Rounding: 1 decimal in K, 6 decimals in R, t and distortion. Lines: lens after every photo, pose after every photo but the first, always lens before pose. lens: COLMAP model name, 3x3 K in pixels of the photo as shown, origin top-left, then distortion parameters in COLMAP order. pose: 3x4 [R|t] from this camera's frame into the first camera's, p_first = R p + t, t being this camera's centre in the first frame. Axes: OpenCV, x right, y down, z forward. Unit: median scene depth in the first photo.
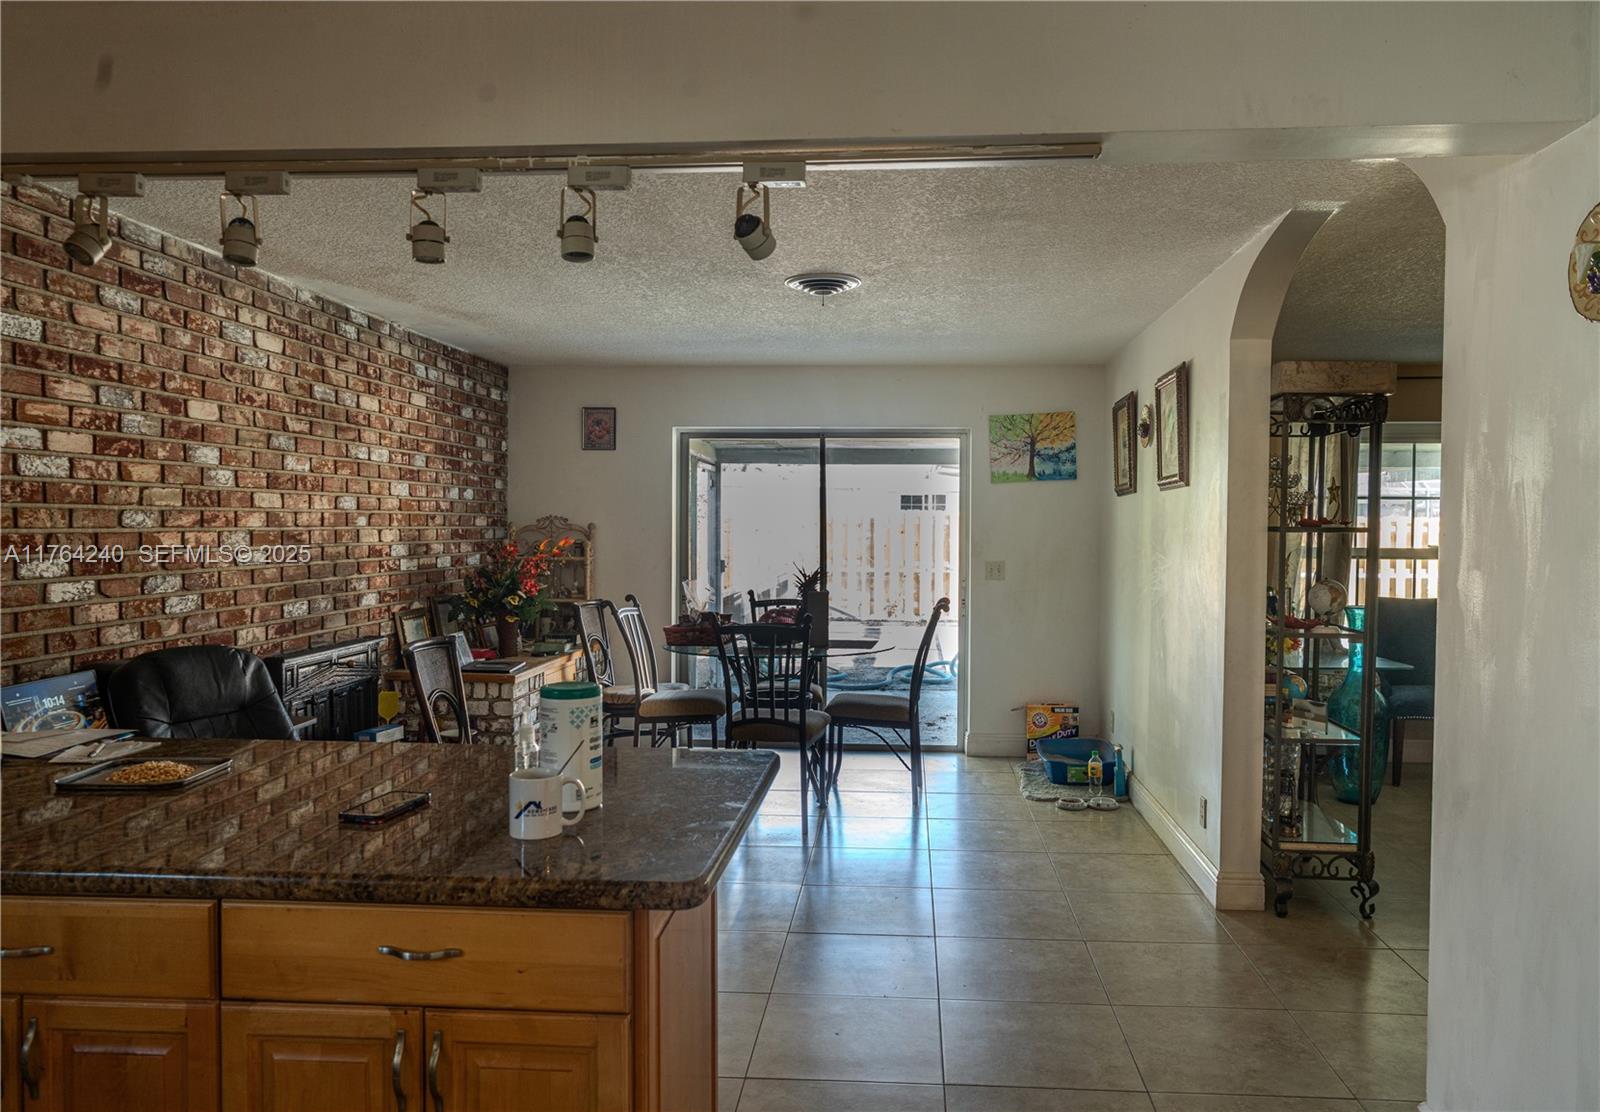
lens RADIAL K [[1111.5, 0, 809.6], [0, 1111.5, 553.0], [0, 0, 1]] dist [-0.000881, 0.008553]
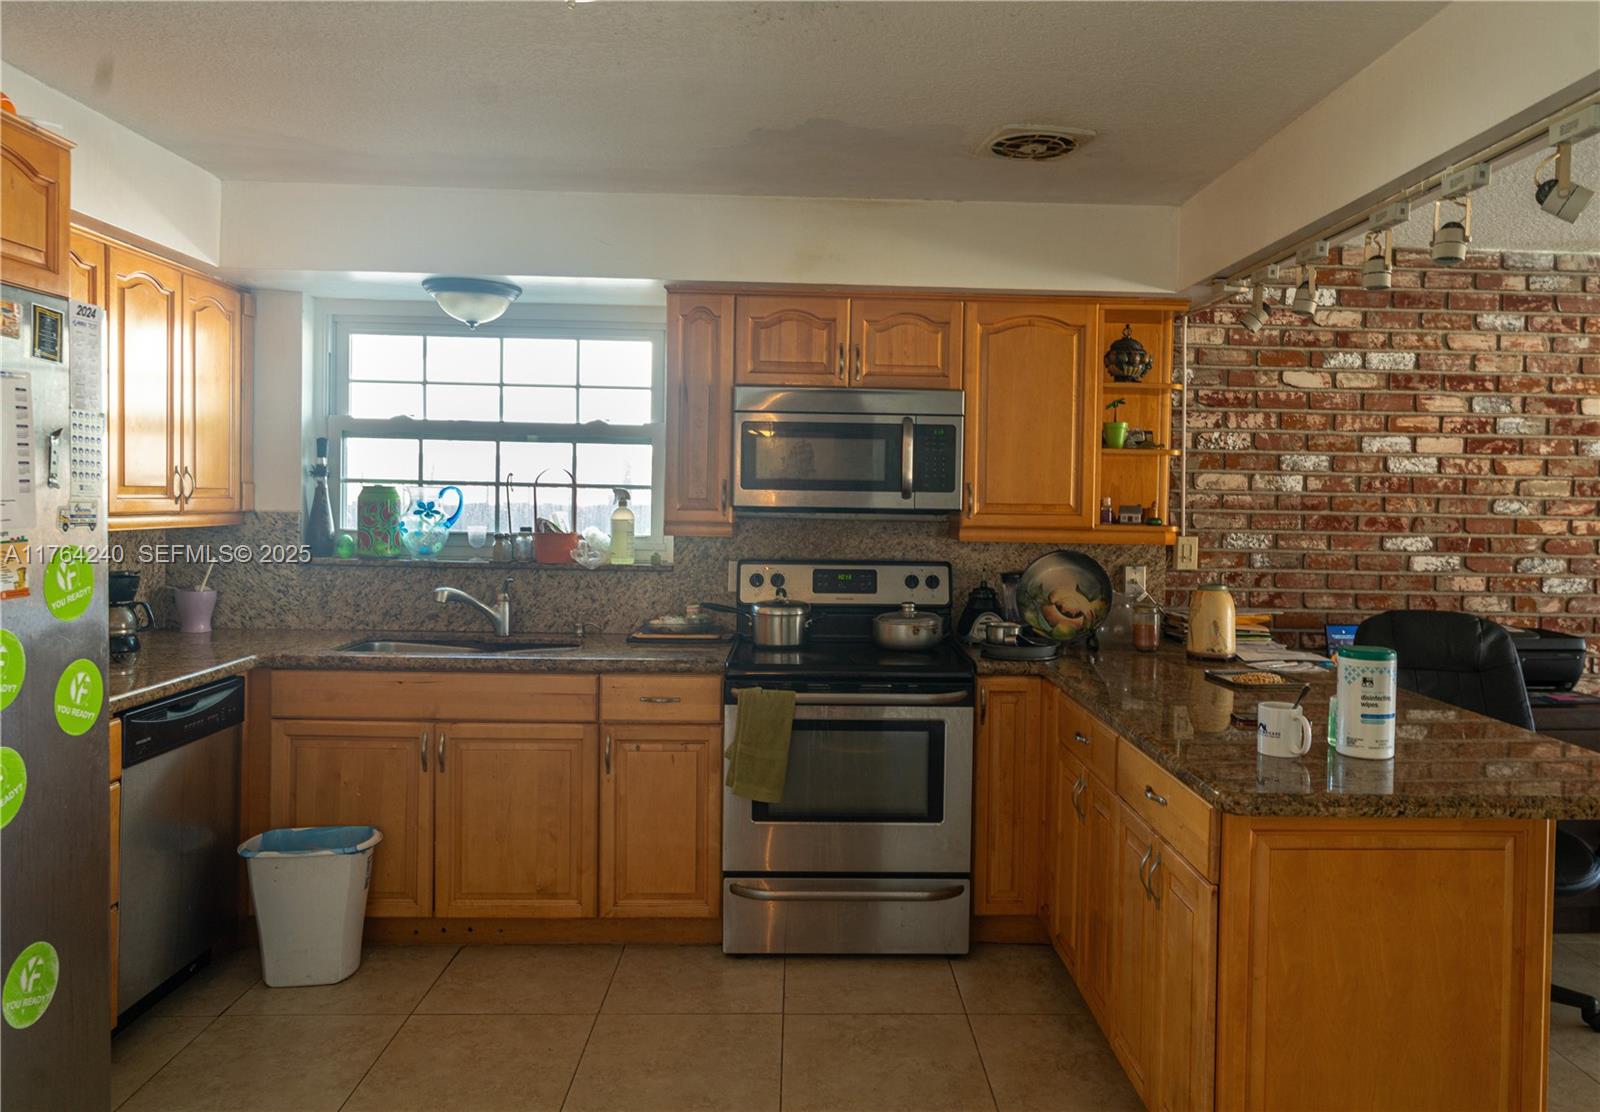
lens RADIAL K [[1111.5, 0, 864.3], [0, 1111.5, 527.8], [0, 0, 1]] dist [-0.000881, 0.008553]
pose [[0.127589, 0.028154, -0.991428, 0.419399], [-0.045778, 0.998699, 0.022469, -0.003870], [0.990770, 0.042519, 0.128712, 0.165185]]
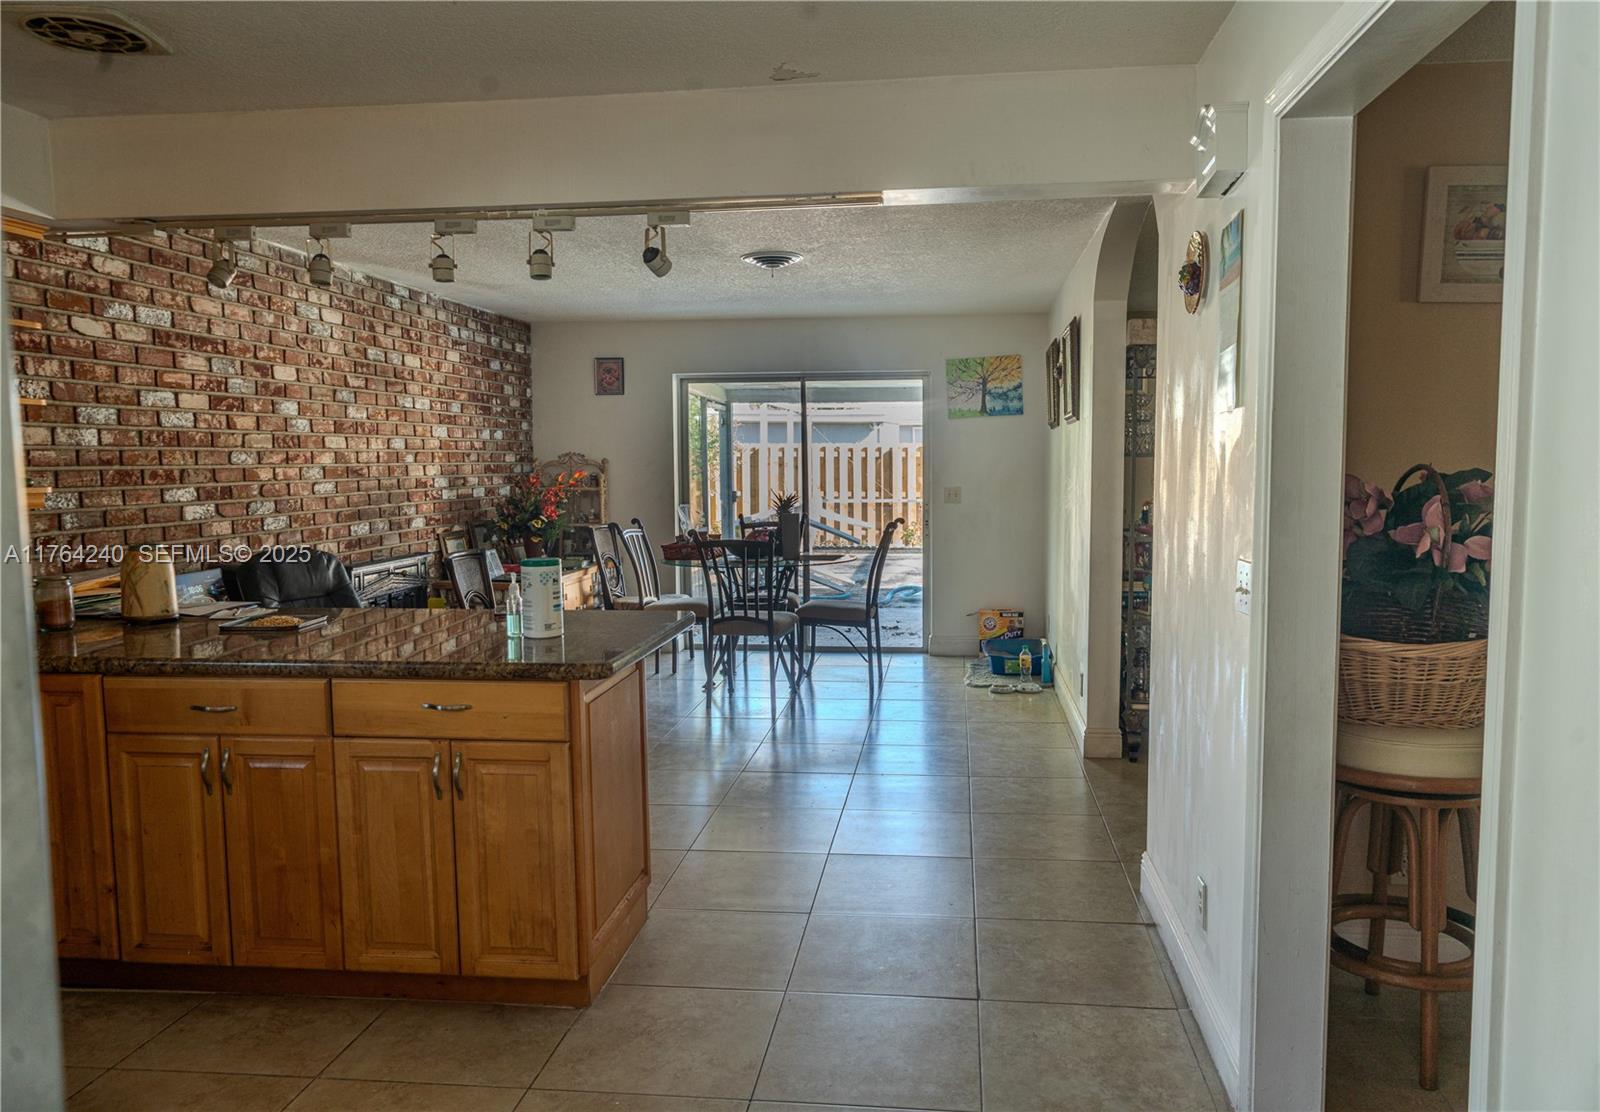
lens RADIAL K [[1111.5, 0, 804.6], [0, 1111.5, 556.8], [0, 0, 1]] dist [-0.000881, 0.008553]
pose [[0.998884, -0.008910, -0.046377, 0.112723], [0.011745, 0.998054, 0.061232, 0.012217], [0.045741, -0.061708, 0.997046, -0.266865]]
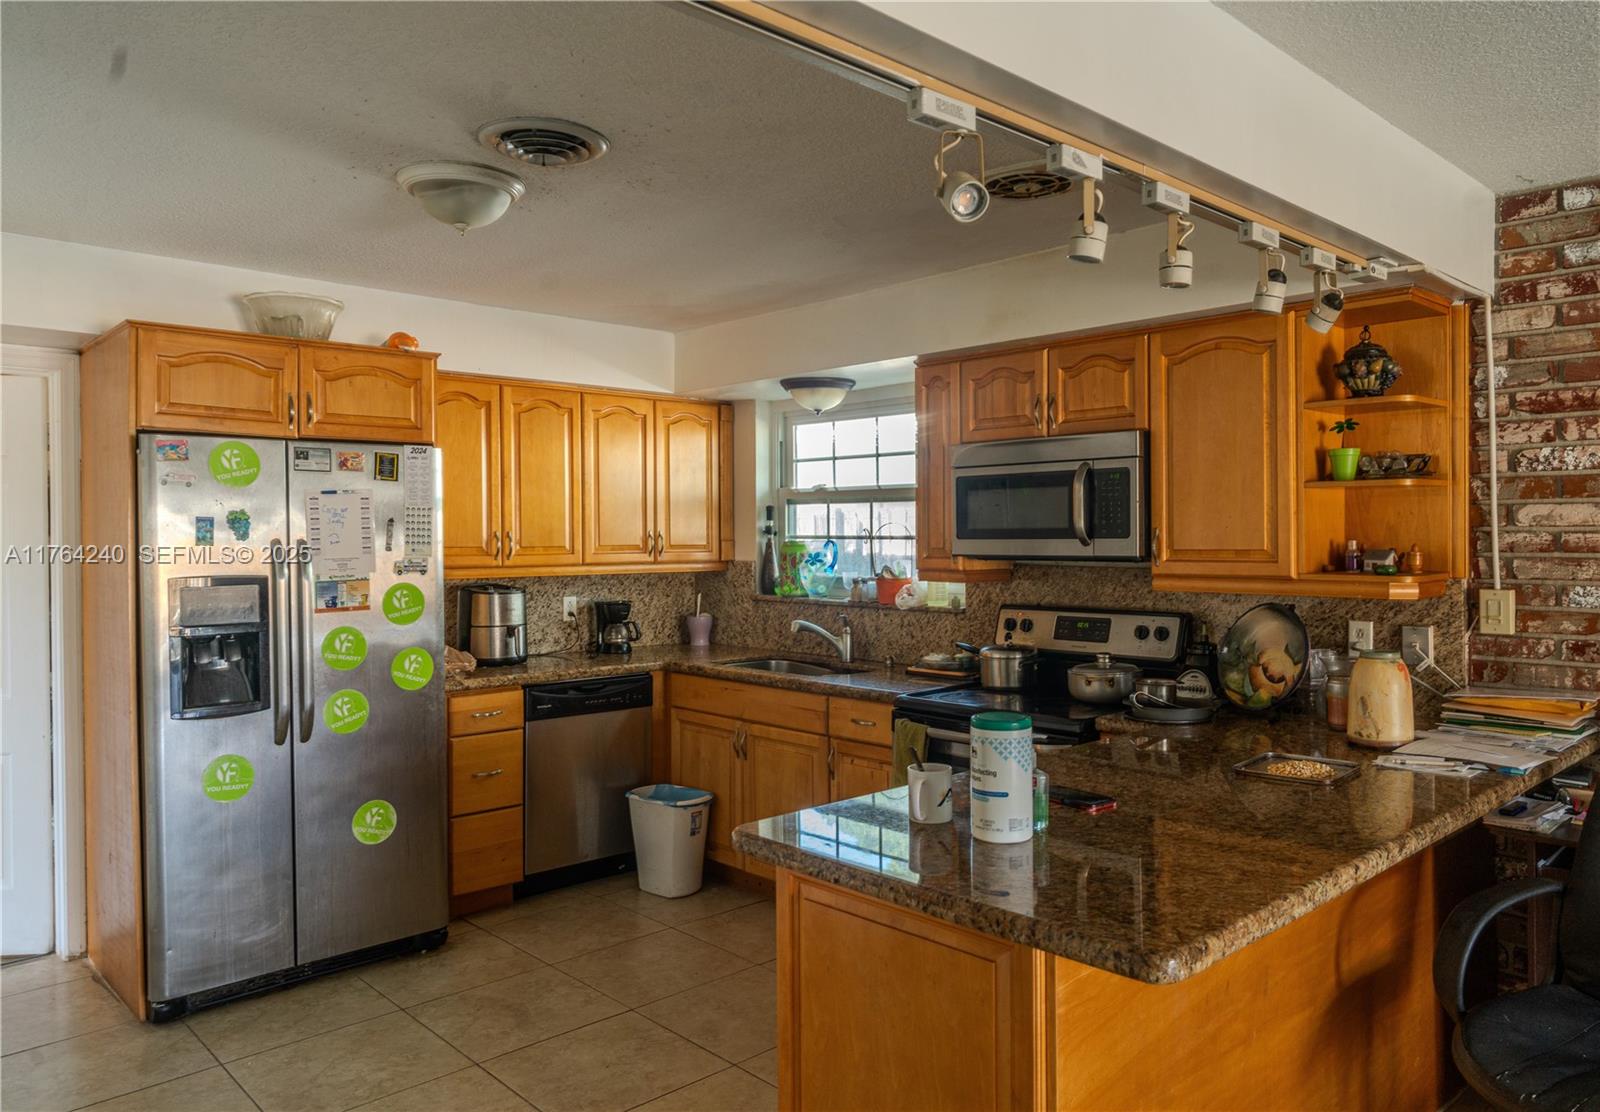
lens RADIAL K [[1111.5, 0, 839.8], [0, 1111.5, 544.2], [0, 0, 1]] dist [-0.000881, 0.008553]
pose [[-0.654942, 0.007994, -0.755637, 0.318810], [-0.017532, 0.999514, 0.025770, -0.030140], [0.755476, 0.030126, -0.654483, 0.757273]]
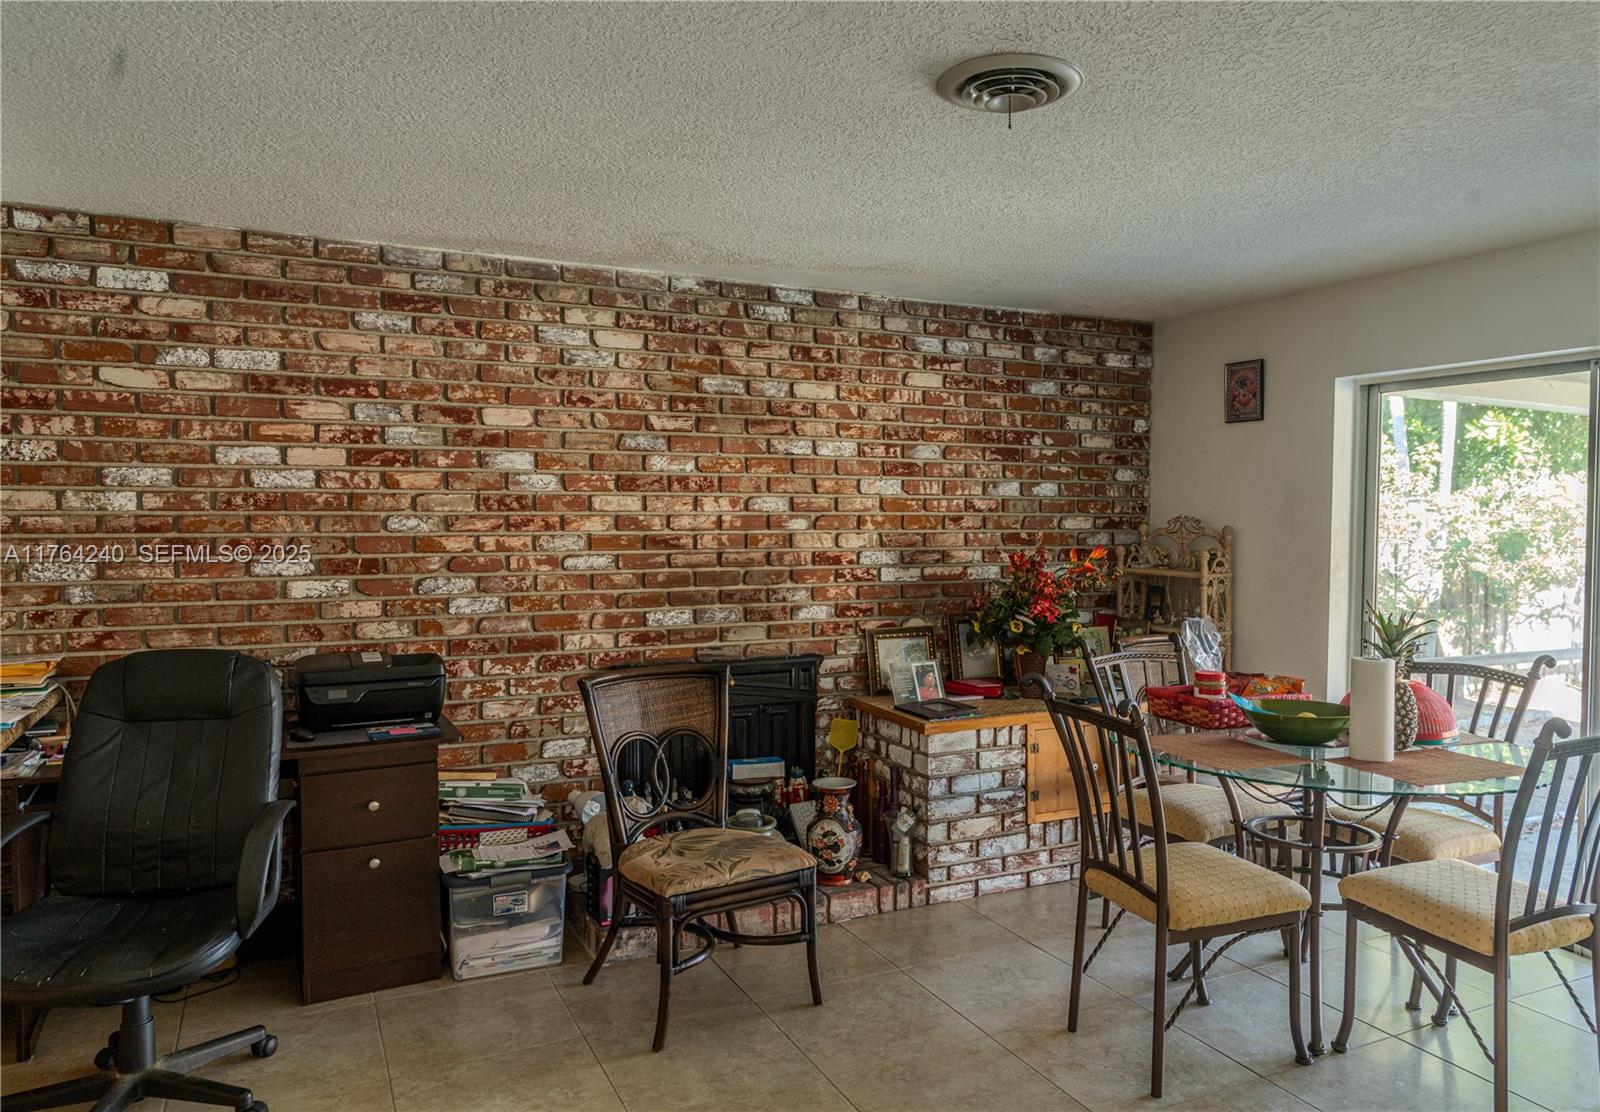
lens RADIAL K [[1107.5, 0, 839.5], [0, 1107.5, 551.7], [0, 0, 1]] dist [-0.005931, 0.010555]
pose [[0.526021, 0.029530, -0.849959, 0.474858], [-0.024503, 0.999508, 0.019561, -0.031742], [0.850119, 0.010537, 0.526486, 0.719693]]
